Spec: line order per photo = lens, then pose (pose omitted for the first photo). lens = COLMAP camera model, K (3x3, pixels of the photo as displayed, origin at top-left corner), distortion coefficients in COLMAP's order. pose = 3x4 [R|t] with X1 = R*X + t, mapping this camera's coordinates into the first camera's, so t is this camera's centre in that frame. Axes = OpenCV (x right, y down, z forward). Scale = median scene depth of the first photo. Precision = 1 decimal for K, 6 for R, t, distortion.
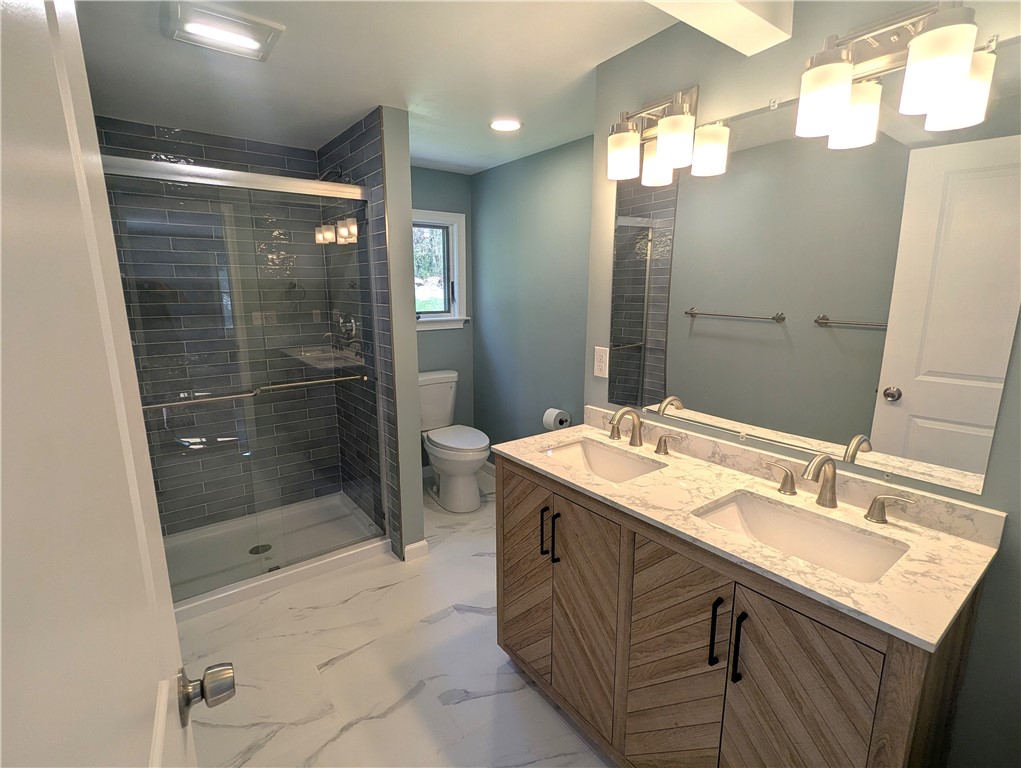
lens RADIAL K [[482.6, 0, 510.5], [0, 482.6, 384.0], [0, 0, 1]] dist [-0.000253, -0.000076]
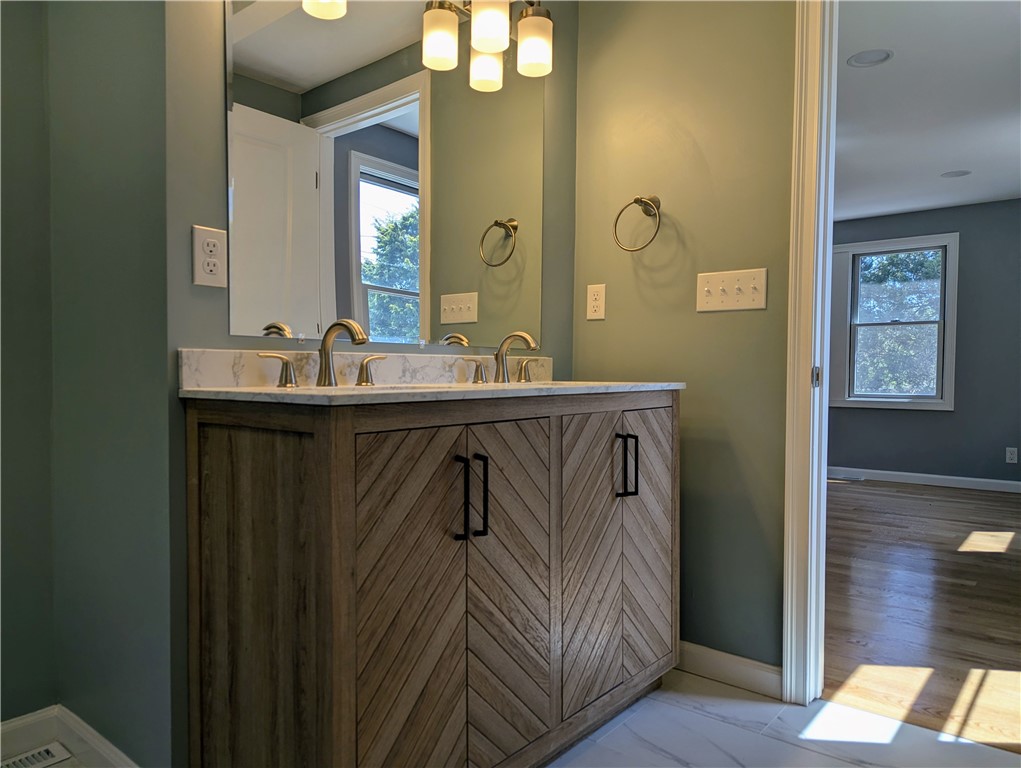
lens RADIAL K [[721.3, 0, 510.4], [0, 721.3, 390.6], [0, 0, 1]] dist [0.064729, -0.060643]
pose [[-0.219058, -0.028004, 0.975310, -0.795440], [0.196497, 0.977842, 0.072210, 0.123699], [-0.955721, 0.207463, -0.208702, 1.092059]]
